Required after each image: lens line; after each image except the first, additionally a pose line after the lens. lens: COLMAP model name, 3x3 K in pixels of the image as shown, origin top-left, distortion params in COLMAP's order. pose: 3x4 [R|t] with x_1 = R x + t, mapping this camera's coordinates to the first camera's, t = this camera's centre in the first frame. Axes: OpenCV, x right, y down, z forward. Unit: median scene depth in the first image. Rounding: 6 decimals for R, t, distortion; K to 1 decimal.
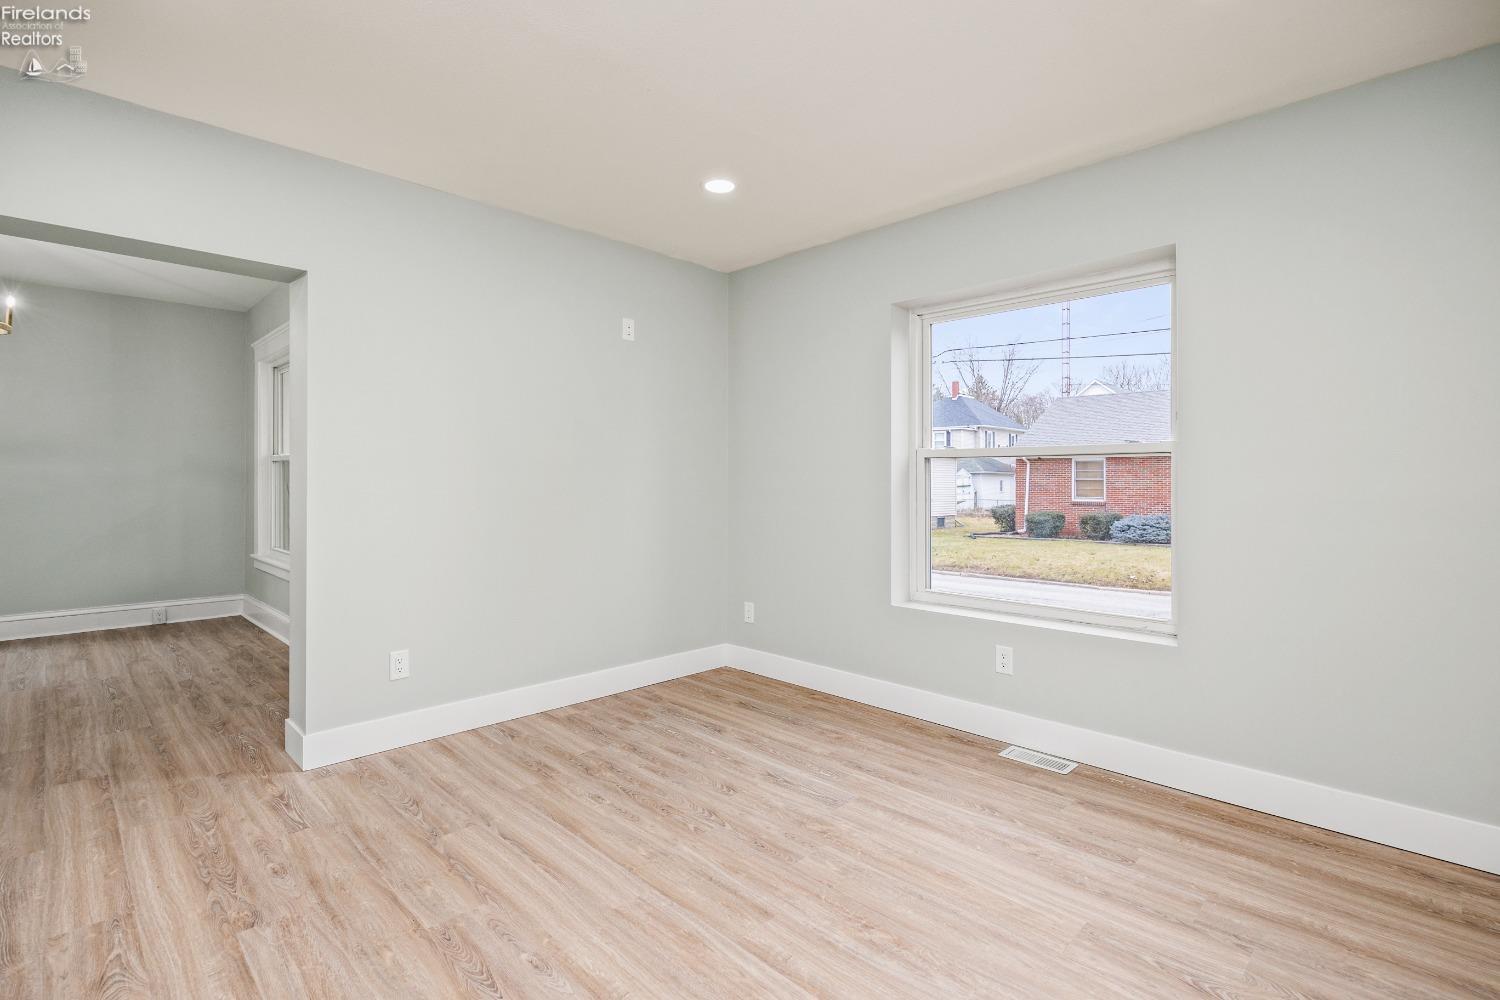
lens RADIAL K [[701.0, 0, 752.2], [0, 701.0, 485.4], [0, 0, 1]] dist [-0.014956, 0.000187]
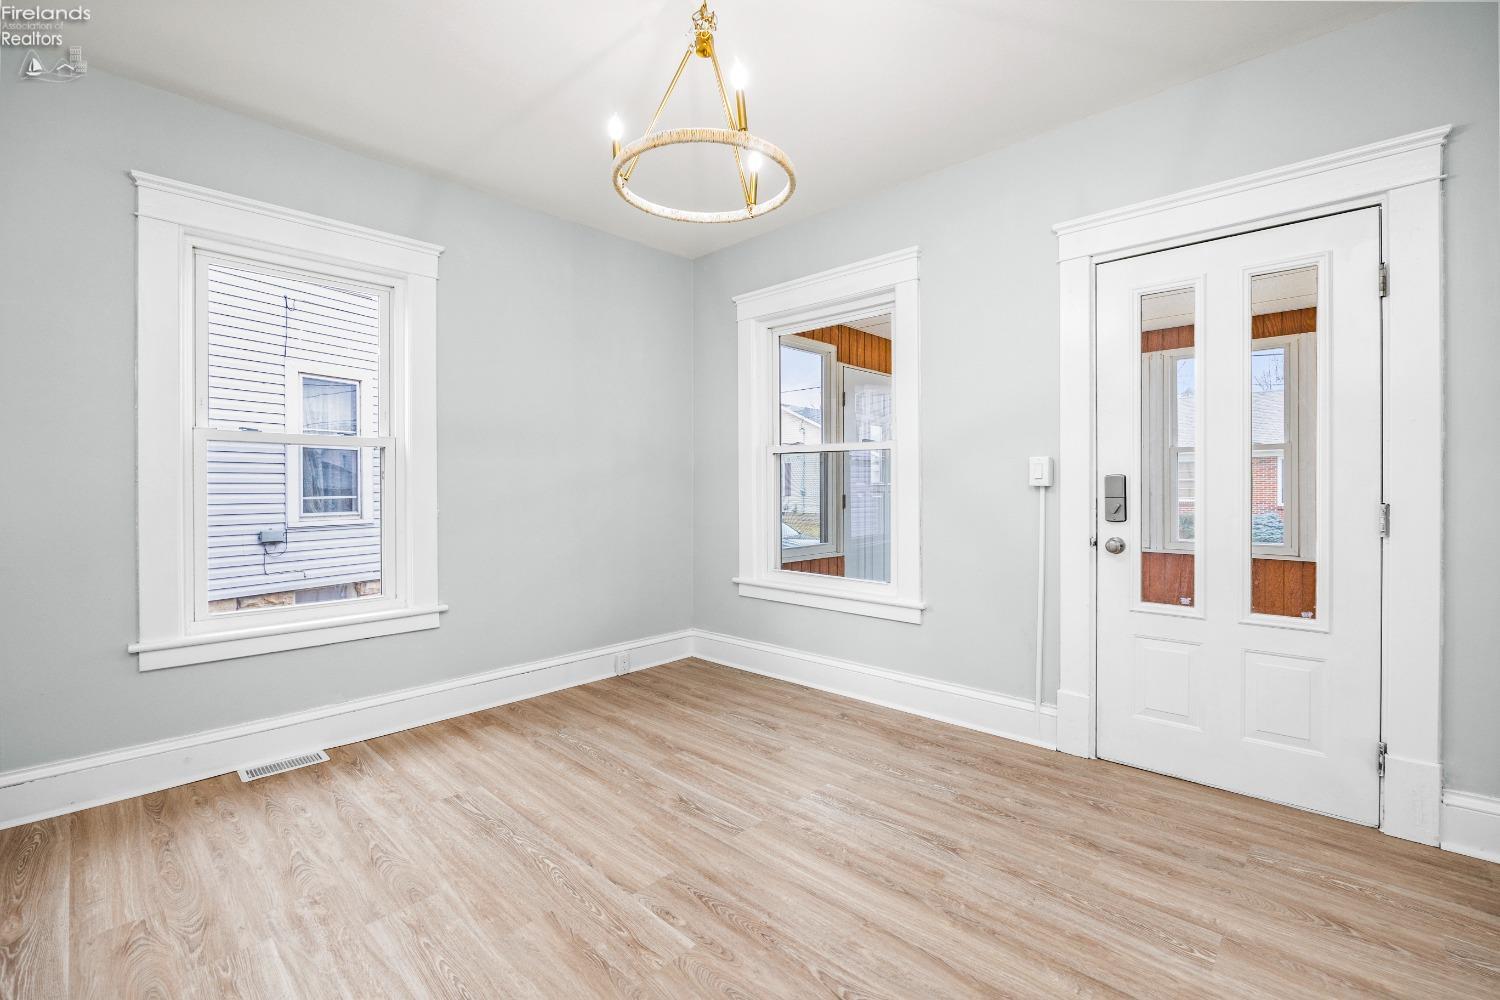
lens RADIAL K [[651.3, 0, 744.8], [0, 651.3, 488.8], [0, 0, 1]] dist [-0.012632, 0.000075]
pose [[0.999898, -0.006486, 0.012732, -1.605314], [0.006497, 0.999979, -0.000839, 0.010798], [-0.012727, 0.000921, 0.999919, 0.676261]]
